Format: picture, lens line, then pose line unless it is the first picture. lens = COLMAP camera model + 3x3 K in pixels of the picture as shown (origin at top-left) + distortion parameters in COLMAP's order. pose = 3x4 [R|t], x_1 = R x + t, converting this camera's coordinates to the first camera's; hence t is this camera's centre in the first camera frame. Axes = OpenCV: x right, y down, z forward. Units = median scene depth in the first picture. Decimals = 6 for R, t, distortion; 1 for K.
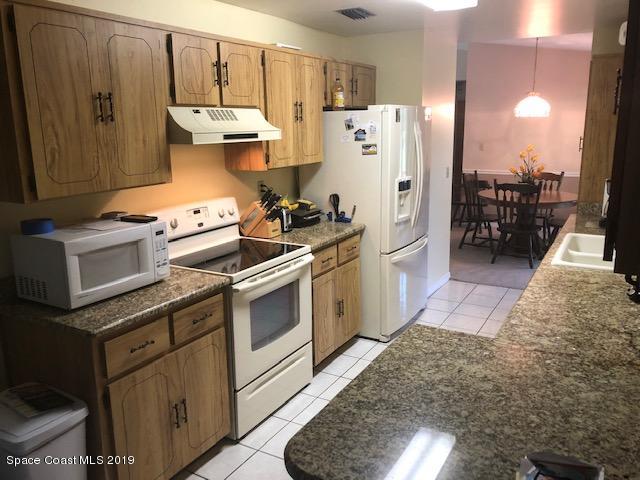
lens RADIAL K [[524.6, 0, 320.9], [0, 524.6, 237.9], [0, 0, 1]] dist [0.041178, -0.058254]
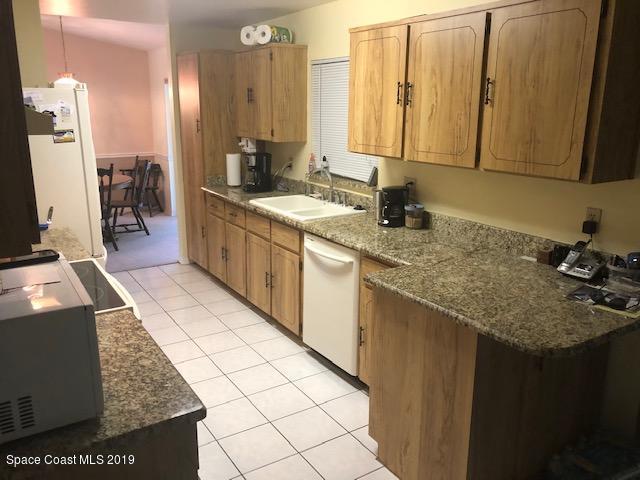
lens RADIAL K [[524.6, 0, 320.9], [0, 524.6, 240.3], [0, 0, 1]] dist [0.041178, -0.058254]
pose [[0.448942, -0.208927, 0.868793, -1.019912], [0.179349, 0.973564, 0.141445, -0.116109], [-0.875377, 0.092317, 0.474545, 0.579295]]
